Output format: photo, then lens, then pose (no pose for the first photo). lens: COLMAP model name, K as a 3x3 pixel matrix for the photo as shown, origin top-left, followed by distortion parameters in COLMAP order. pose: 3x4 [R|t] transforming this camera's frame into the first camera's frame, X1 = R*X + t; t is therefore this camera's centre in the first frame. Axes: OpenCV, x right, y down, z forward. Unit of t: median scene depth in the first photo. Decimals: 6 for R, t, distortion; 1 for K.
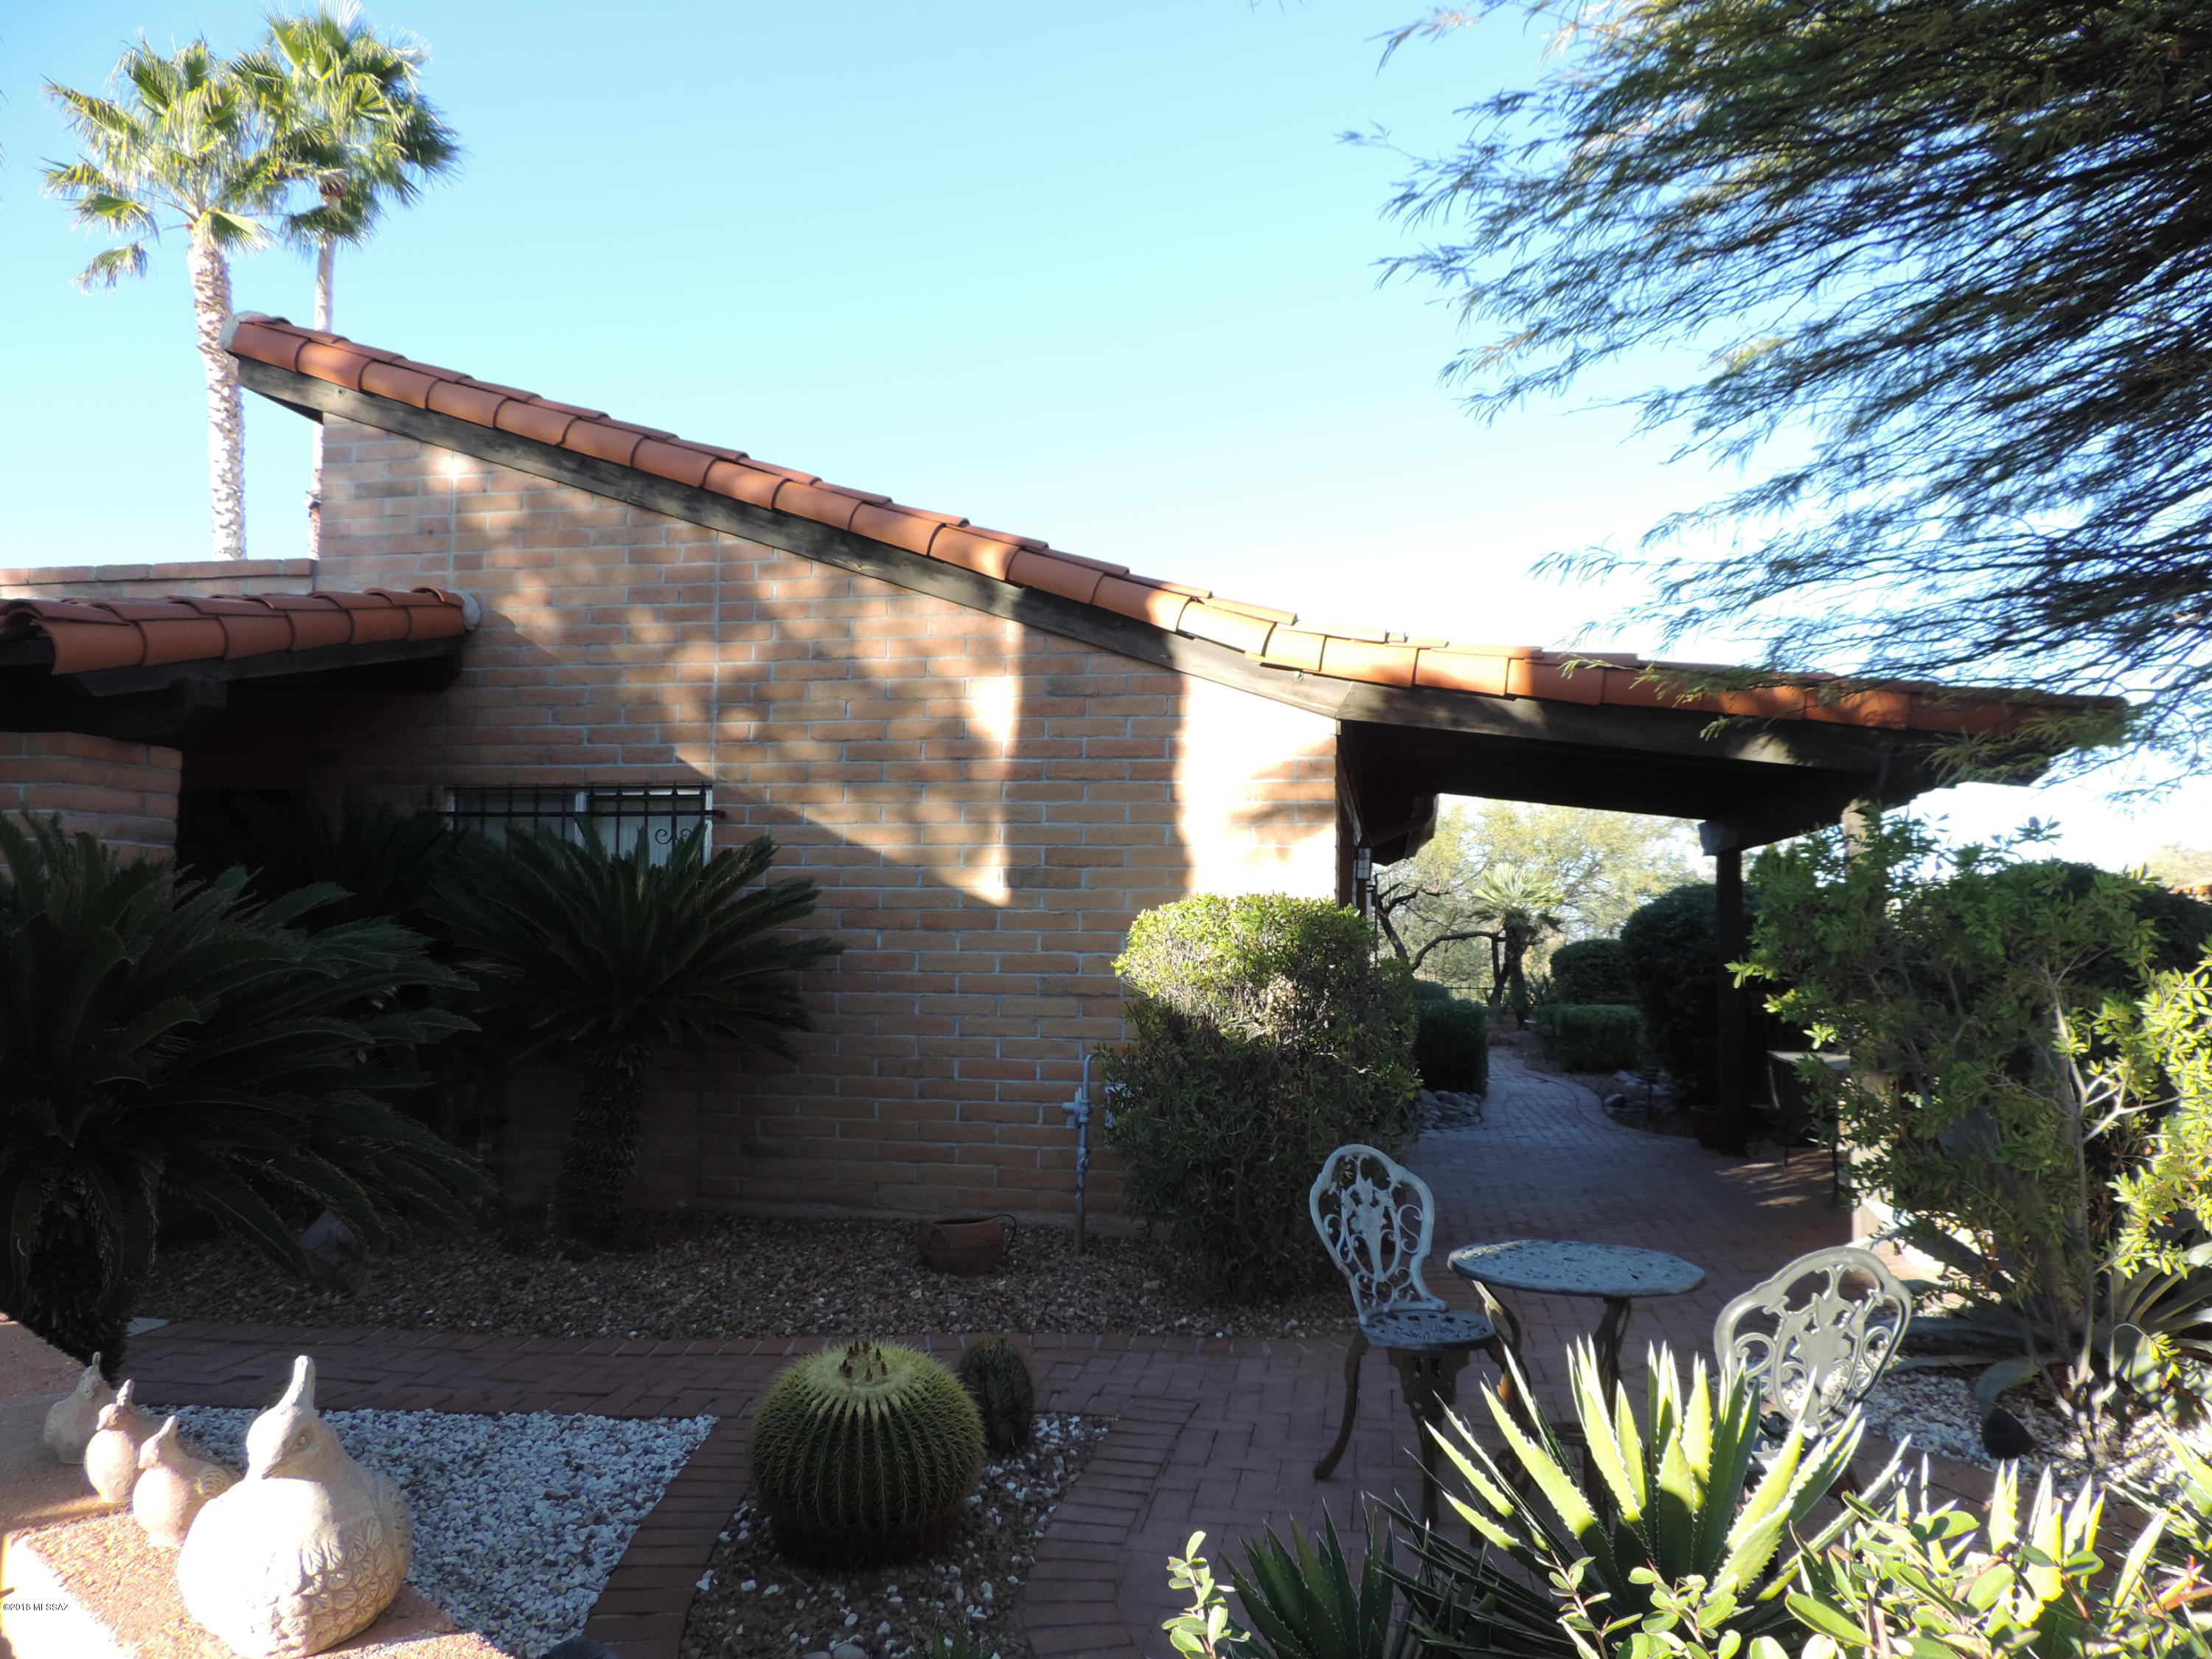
lens RADIAL K [[1561.8, 0, 1106.0], [0, 1561.8, 829.5], [0, 0, 1]] dist [-0.002809, 0.000806]
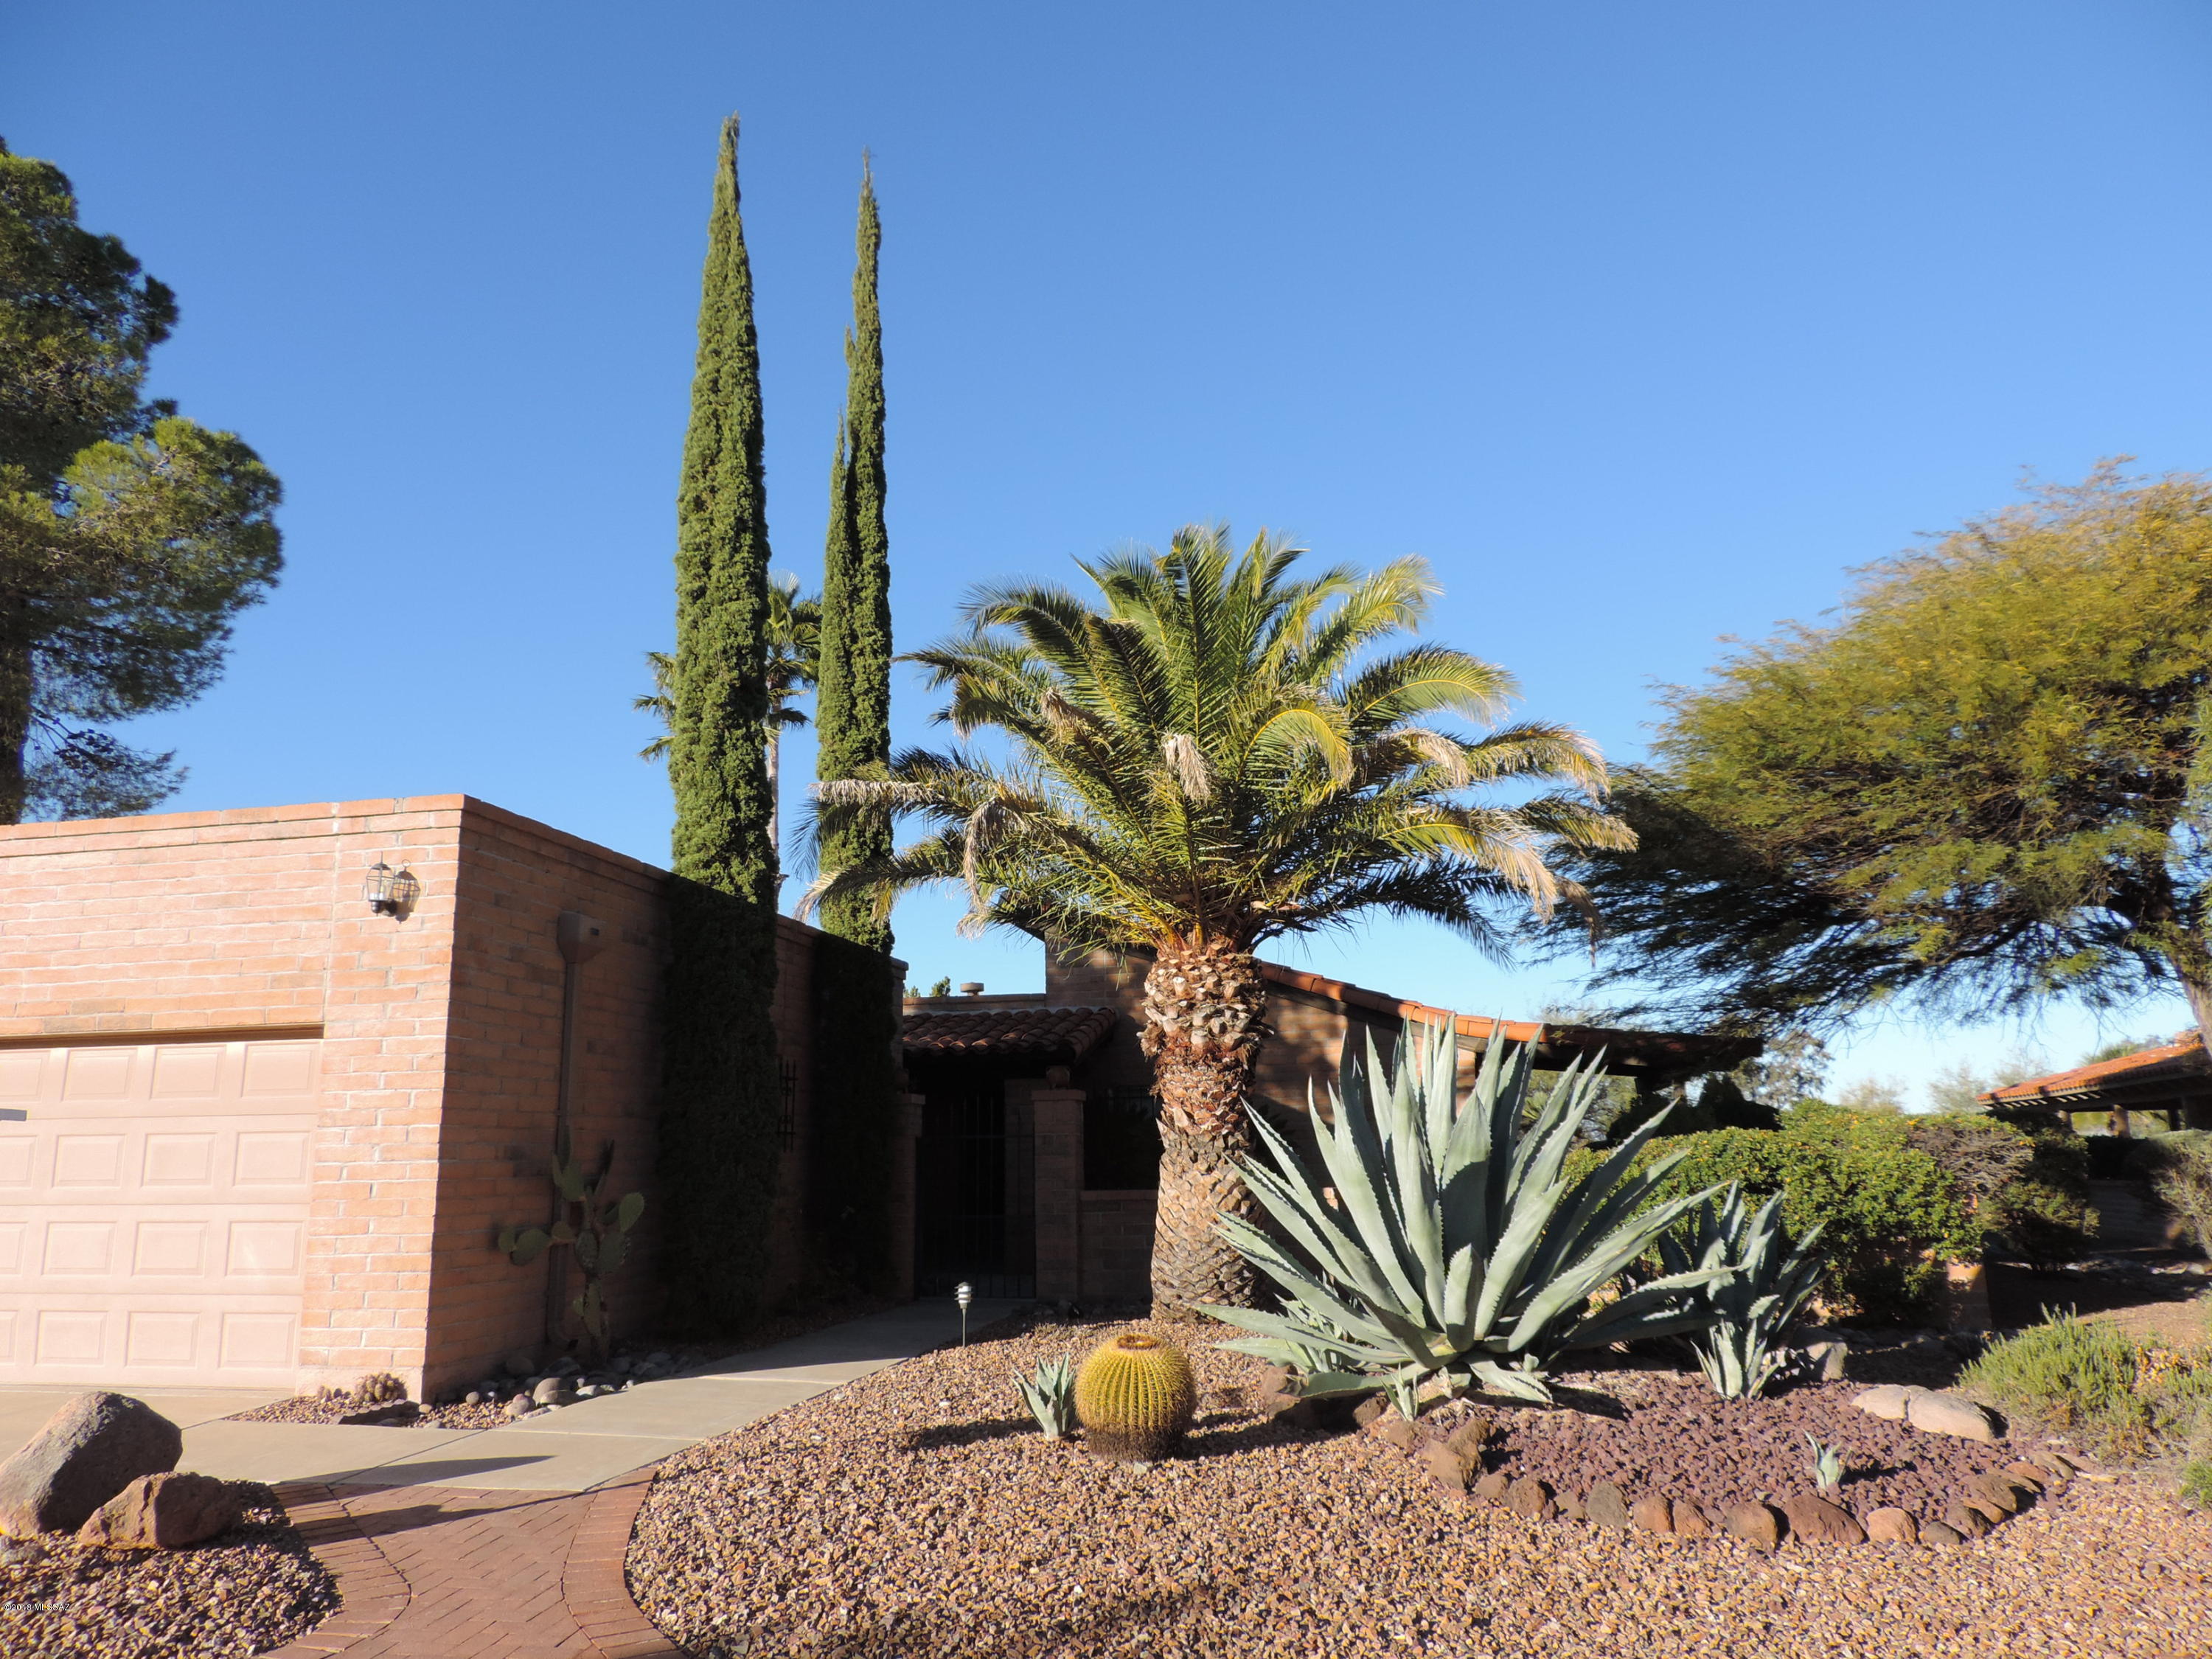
lens RADIAL K [[1561.8, 0, 1106.0], [0, 1561.8, 829.5], [0, 0, 1]] dist [-0.002809, 0.000806]
pose [[0.999429, -0.033789, -0.000853, -0.427847], [0.033318, 0.989135, -0.143188, -0.083913], [0.005682, 0.143078, 0.989695, -1.530952]]
